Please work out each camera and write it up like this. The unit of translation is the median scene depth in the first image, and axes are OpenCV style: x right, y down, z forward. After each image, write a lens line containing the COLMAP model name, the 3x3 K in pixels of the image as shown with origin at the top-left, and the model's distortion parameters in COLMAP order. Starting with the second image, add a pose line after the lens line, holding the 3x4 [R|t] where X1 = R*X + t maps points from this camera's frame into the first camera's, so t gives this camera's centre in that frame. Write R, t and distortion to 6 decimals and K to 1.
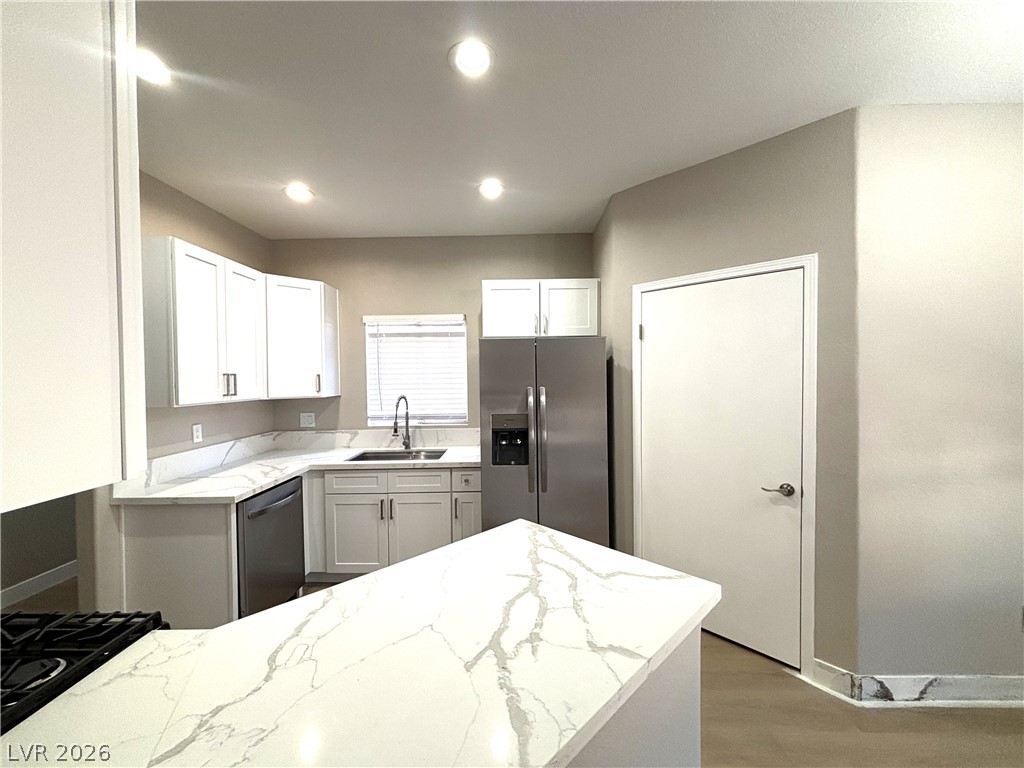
lens RADIAL K [[414.2, 0, 512.2], [0, 414.2, 382.1], [0, 0, 1]] dist [0.003374, -0.001098]
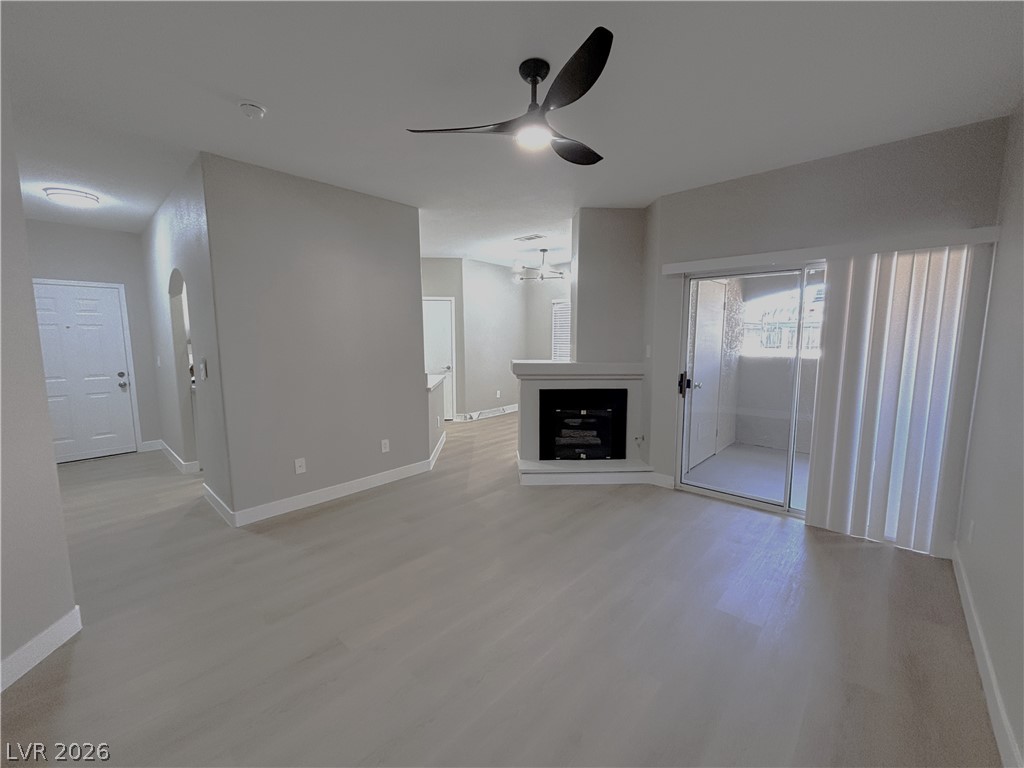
lens RADIAL K [[414.2, 0, 512.1], [0, 414.2, 382.6], [0, 0, 1]] dist [0.003374, -0.001098]
pose [[0.669075, -0.072820, 0.739619, -1.160360], [0.008738, 0.995890, 0.090147, 0.070411], [-0.743143, -0.053853, 0.666962, -1.271678]]
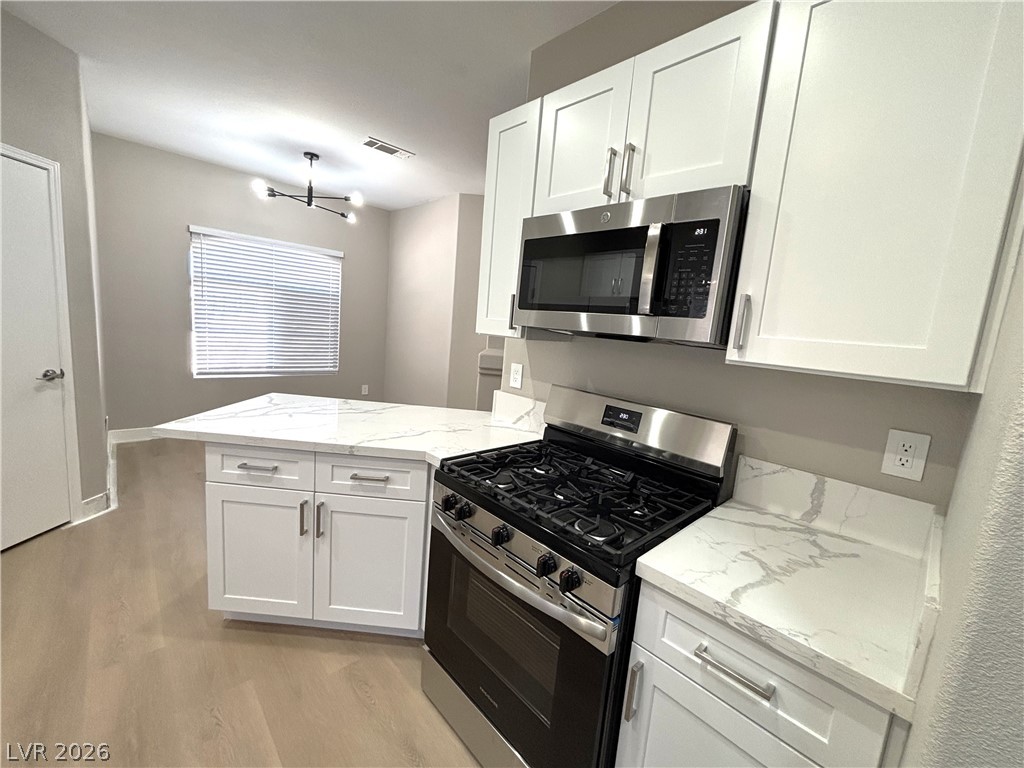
lens RADIAL K [[414.2, 0, 511.9], [0, 414.2, 382.5], [0, 0, 1]] dist [0.003374, -0.001098]
pose [[-0.695621, -0.148213, 0.702954, -0.779517], [-0.061502, 0.987181, 0.147280, 0.031940], [-0.715772, 0.059218, -0.695819, 0.710966]]
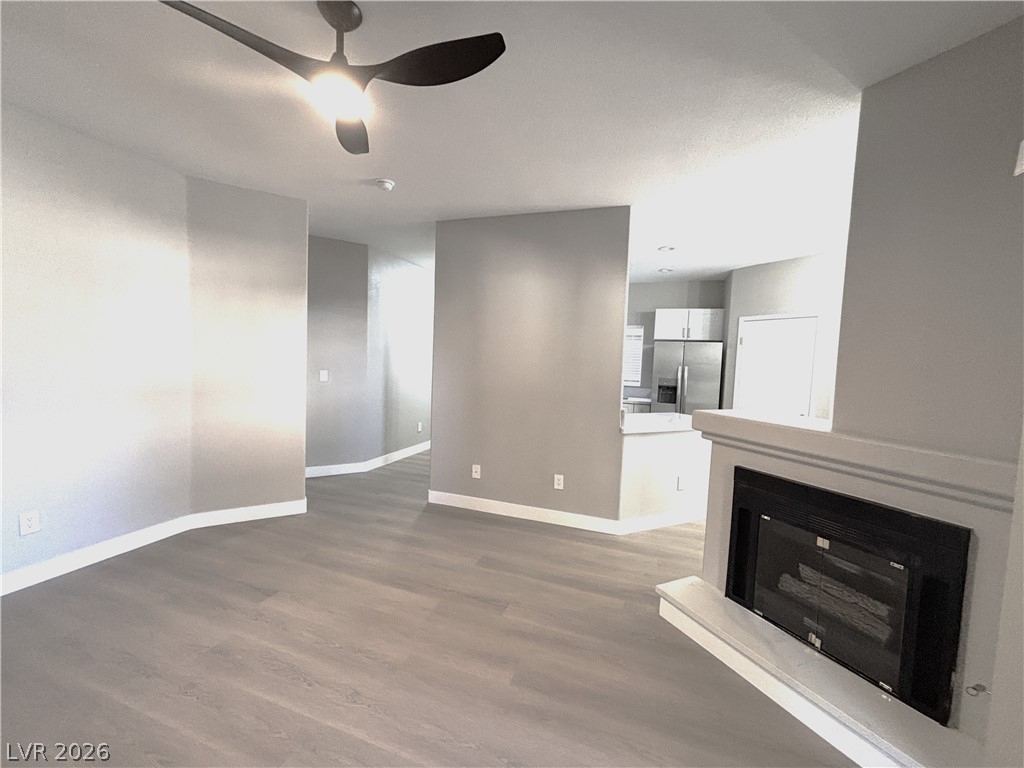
lens RADIAL K [[414.2, 0, 513.4], [0, 414.2, 383.1], [0, 0, 1]] dist [0.003374, -0.001098]
pose [[0.946681, 0.073307, -0.313723, -0.089537], [-0.062102, 0.997029, 0.045576, 0.056179], [0.316132, -0.023663, 0.948420, -1.259052]]
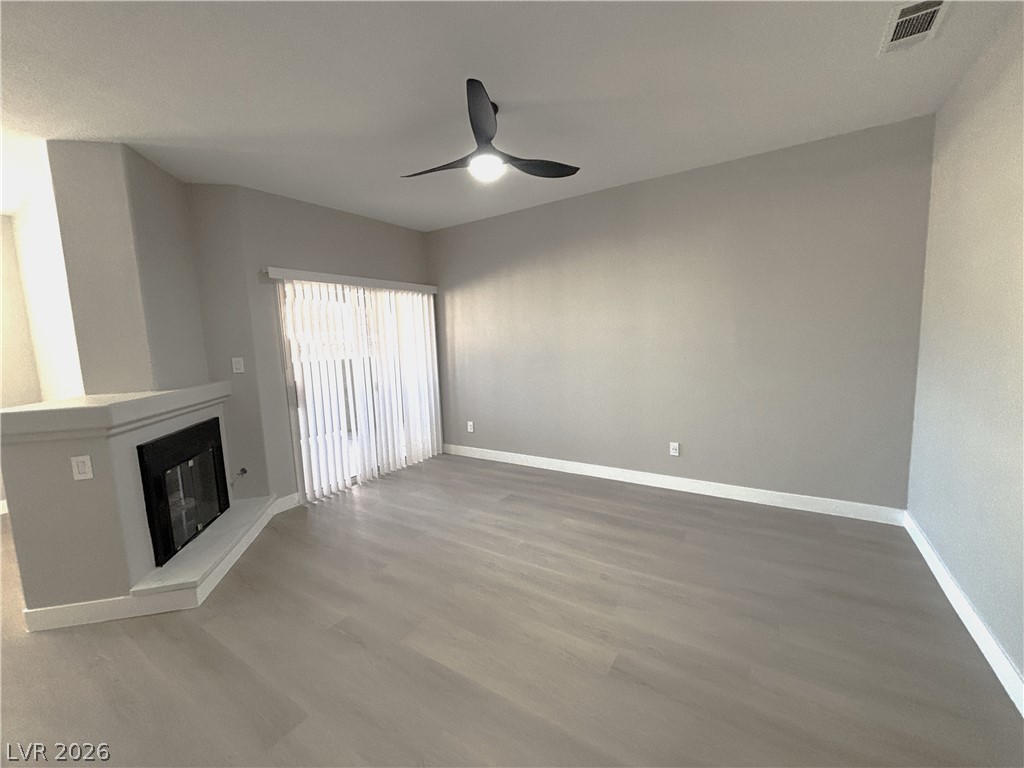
lens RADIAL K [[414.2, 0, 509.6], [0, 414.2, 383.2], [0, 0, 1]] dist [0.003374, -0.001098]
pose [[-0.839913, -0.015917, 0.542488, -1.068055], [0.061281, 0.990396, 0.123939, 0.043926], [-0.539250, 0.137342, -0.830871, 0.014425]]
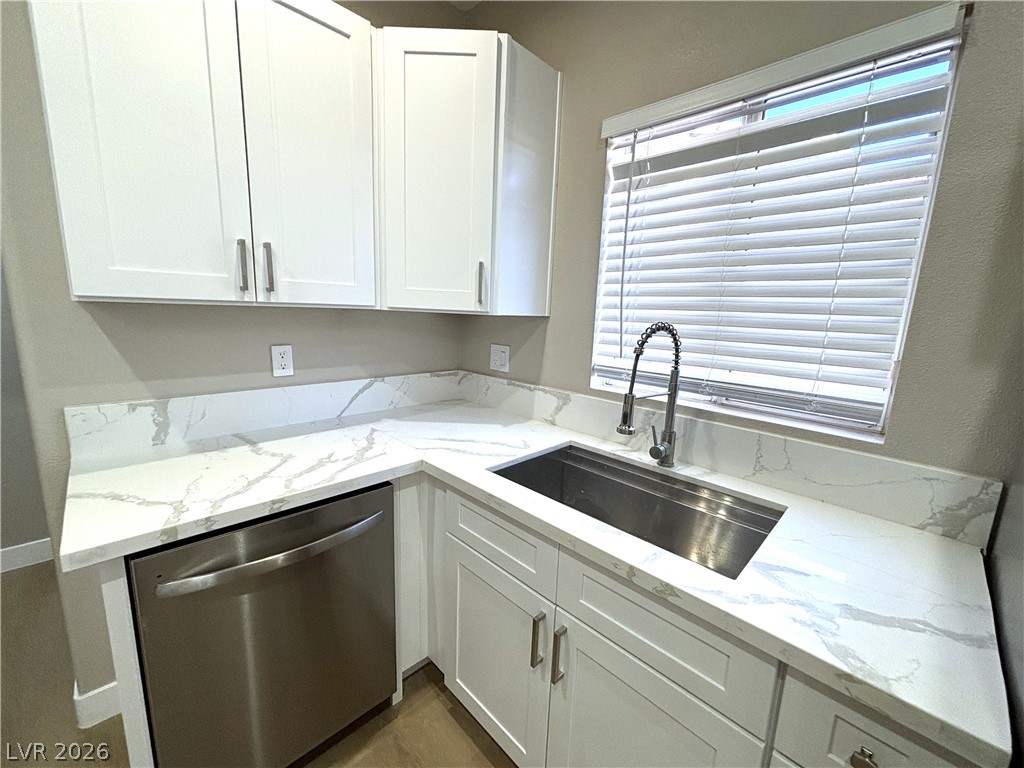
lens RADIAL K [[414.2, 0, 509.6], [0, 414.2, 382.3], [0, 0, 1]] dist [0.003374, -0.001098]
pose [[0.709903, 0.160342, -0.685805, -0.139327], [-0.055008, 0.983389, 0.172976, 0.036985], [0.702148, -0.085071, 0.706931, 0.837639]]
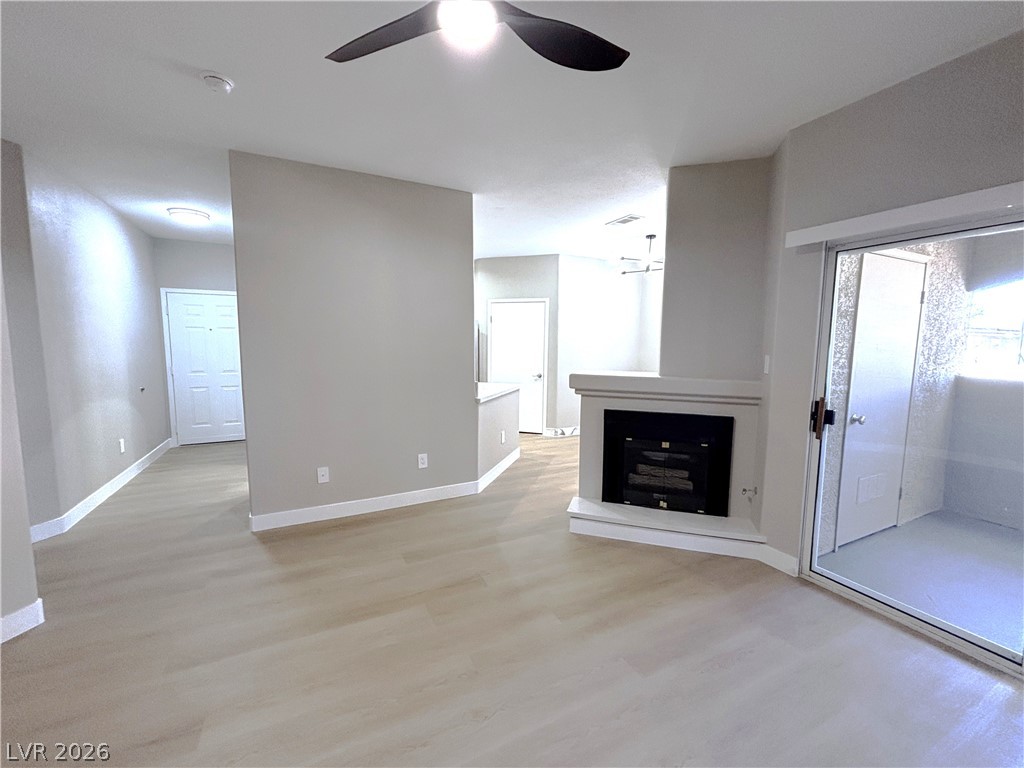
lens RADIAL K [[414.2, 0, 510.3], [0, 414.2, 382.9], [0, 0, 1]] dist [0.003374, -0.001098]
pose [[0.887375, -0.024015, 0.460423, -0.724474], [-0.011762, 0.997138, 0.074678, 0.073542], [-0.460899, -0.071683, 0.884553, -1.242353]]
